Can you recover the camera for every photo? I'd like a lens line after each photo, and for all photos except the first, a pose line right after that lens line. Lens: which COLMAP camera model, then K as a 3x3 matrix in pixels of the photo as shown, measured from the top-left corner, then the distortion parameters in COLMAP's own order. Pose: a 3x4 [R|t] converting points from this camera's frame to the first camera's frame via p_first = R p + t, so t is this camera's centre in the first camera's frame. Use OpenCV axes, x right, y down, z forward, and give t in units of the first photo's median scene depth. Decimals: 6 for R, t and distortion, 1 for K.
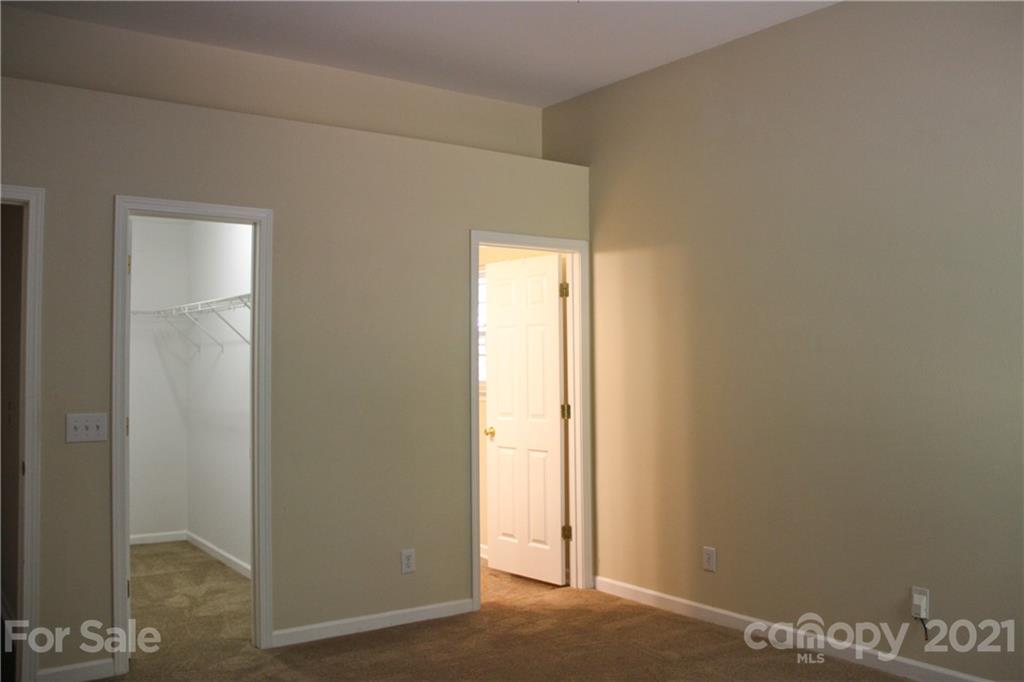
lens RADIAL K [[866.7, 0, 512.0], [0, 866.7, 341.0], [0, 0, 1]] dist [-0.167686, 0.139245]
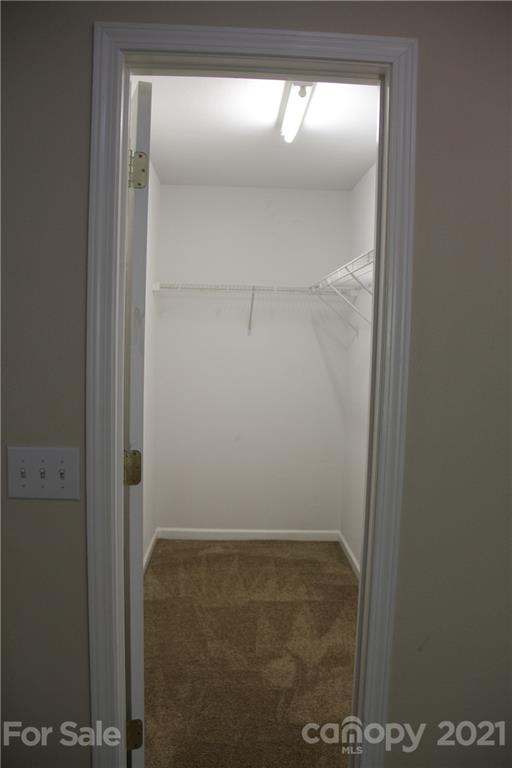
lens RADIAL K [[650.0, 0, 271.8], [0, 650.0, 391.0], [0, 0, 1]] dist [-0.167686, 0.139245]
pose [[0.845221, 0.074007, -0.529267, -0.138266], [-0.021038, 0.994205, 0.105422, 0.004247], [0.534002, -0.077970, 0.841880, 0.589480]]
